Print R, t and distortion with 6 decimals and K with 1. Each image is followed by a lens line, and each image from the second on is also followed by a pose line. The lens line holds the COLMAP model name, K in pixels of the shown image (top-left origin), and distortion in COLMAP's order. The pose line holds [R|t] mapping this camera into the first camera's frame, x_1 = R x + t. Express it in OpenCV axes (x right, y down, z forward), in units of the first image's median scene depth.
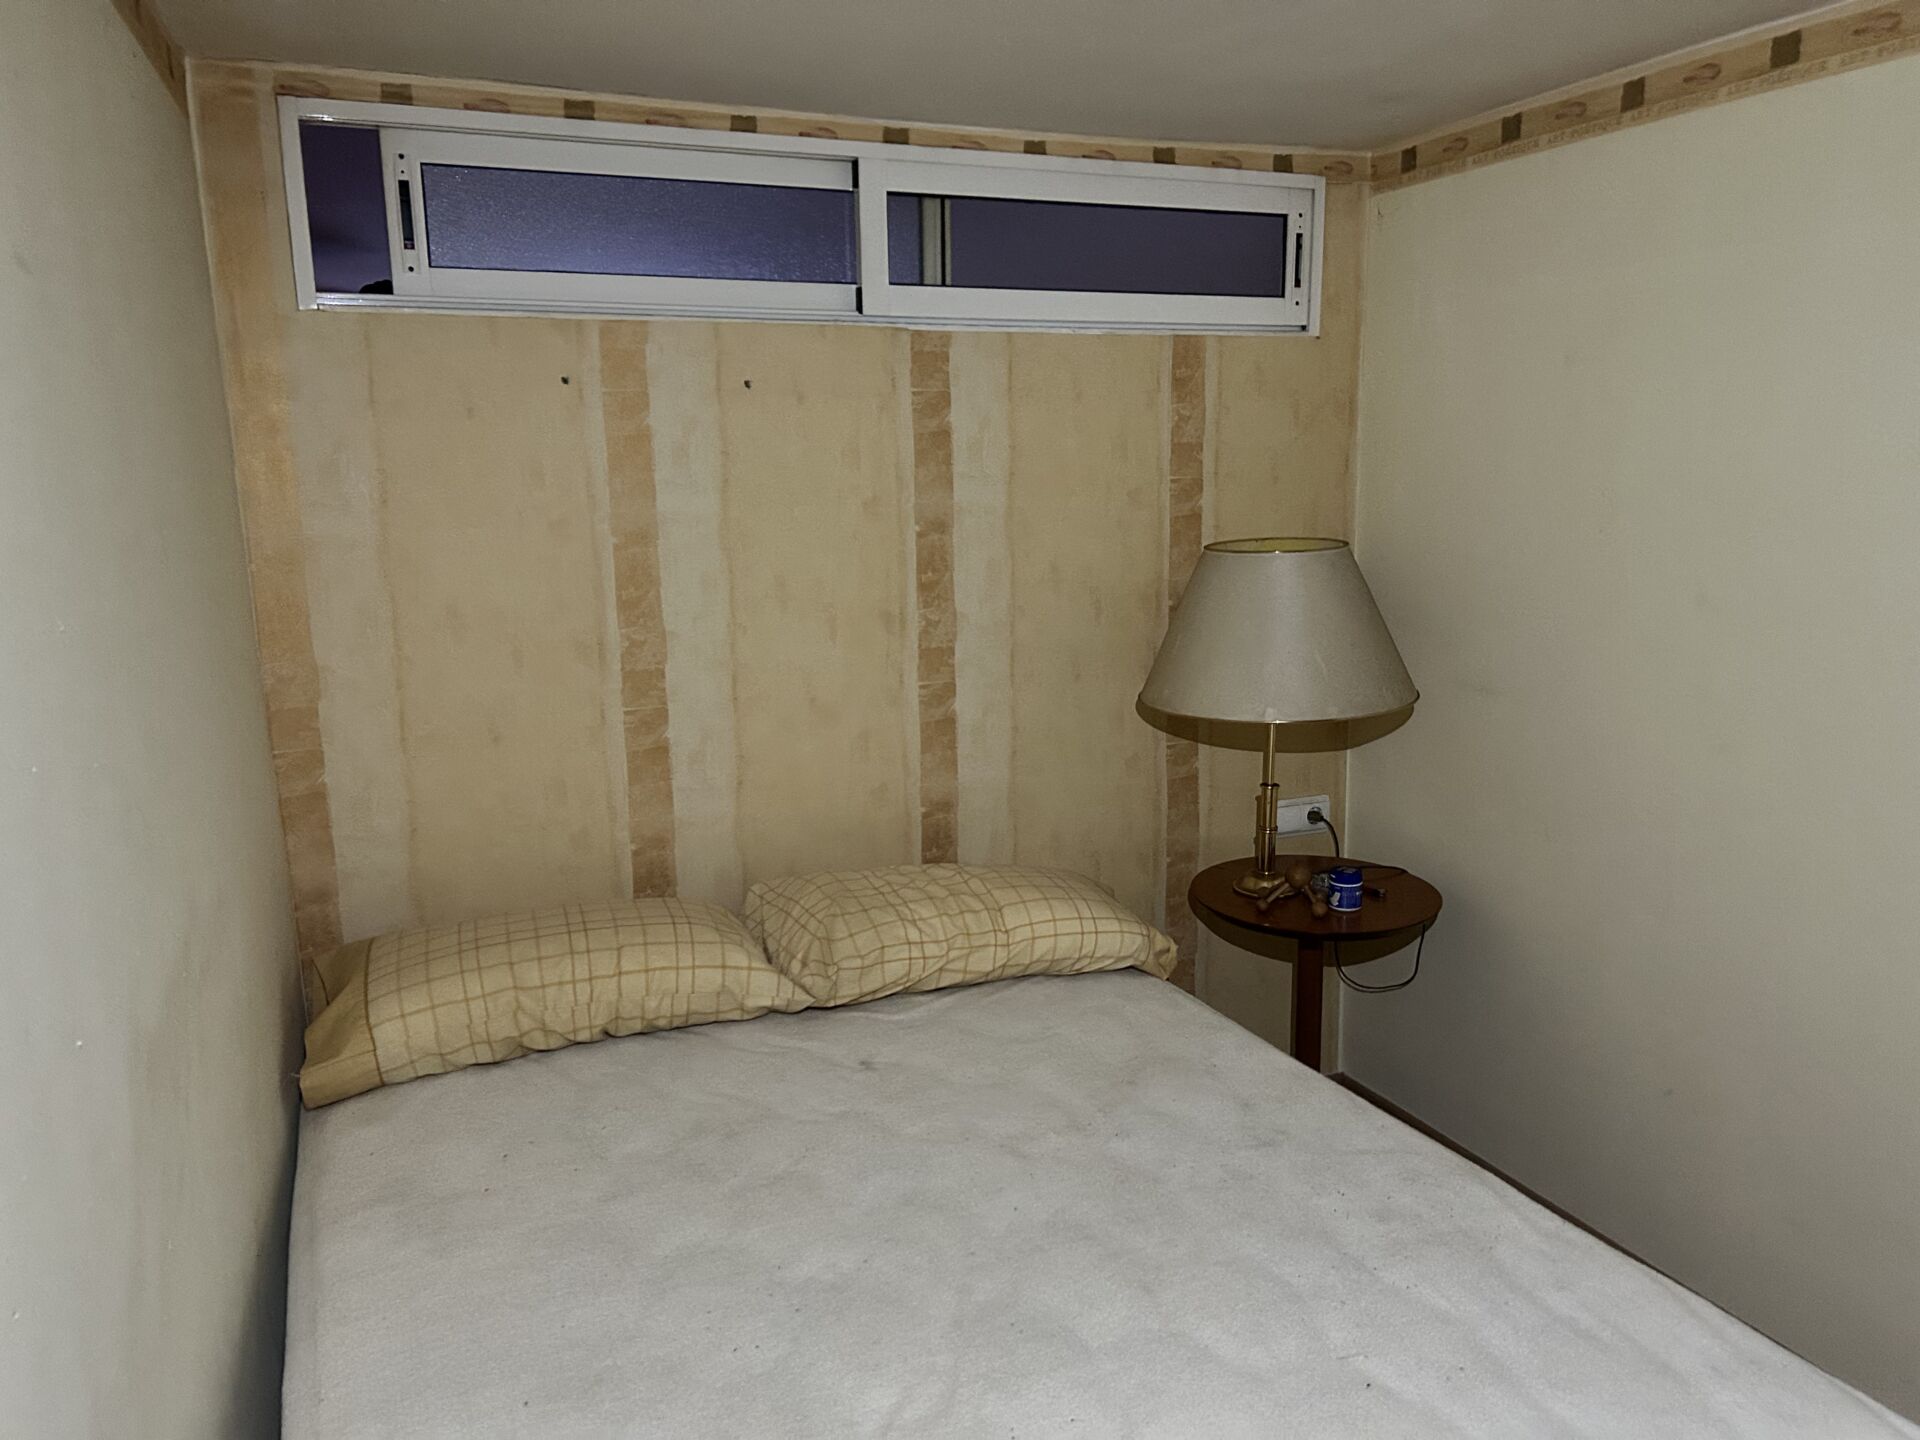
lens RADIAL K [[1453.7, 0, 968.3], [0, 1453.7, 733.0], [0, 0, 1]] dist [0.061186, -0.059657]
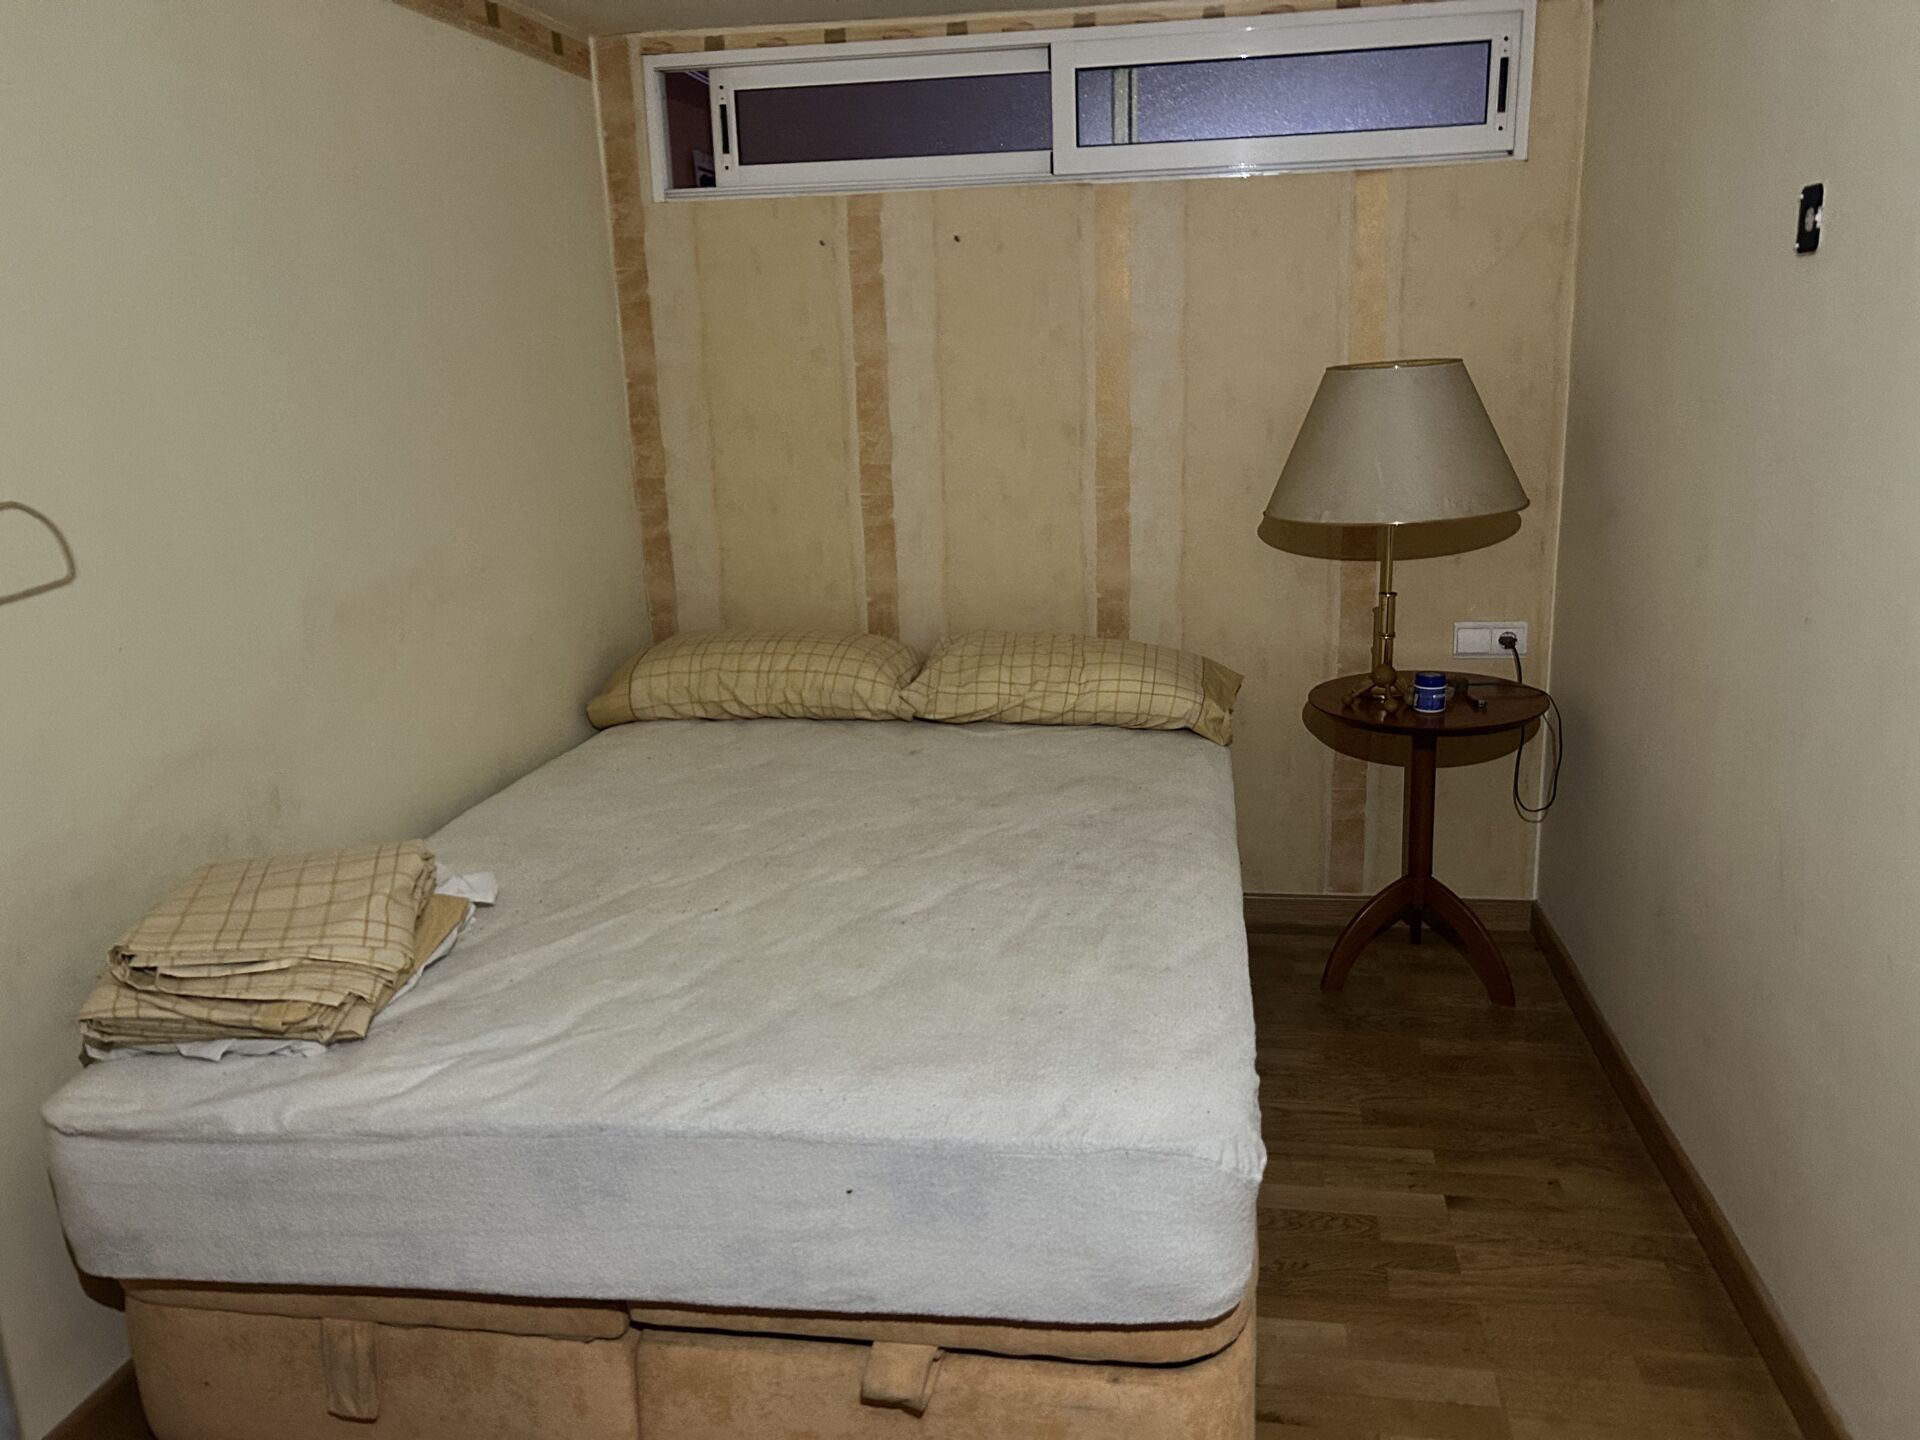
lens RADIAL K [[1453.7, 0, 968.7], [0, 1453.7, 719.0], [0, 0, 1]] dist [0.061186, -0.059657]
pose [[0.843851, 0.115677, -0.523960, 0.575020], [-0.083579, 0.992903, 0.084601, 0.068203], [0.530029, -0.027599, 0.847531, -0.086994]]
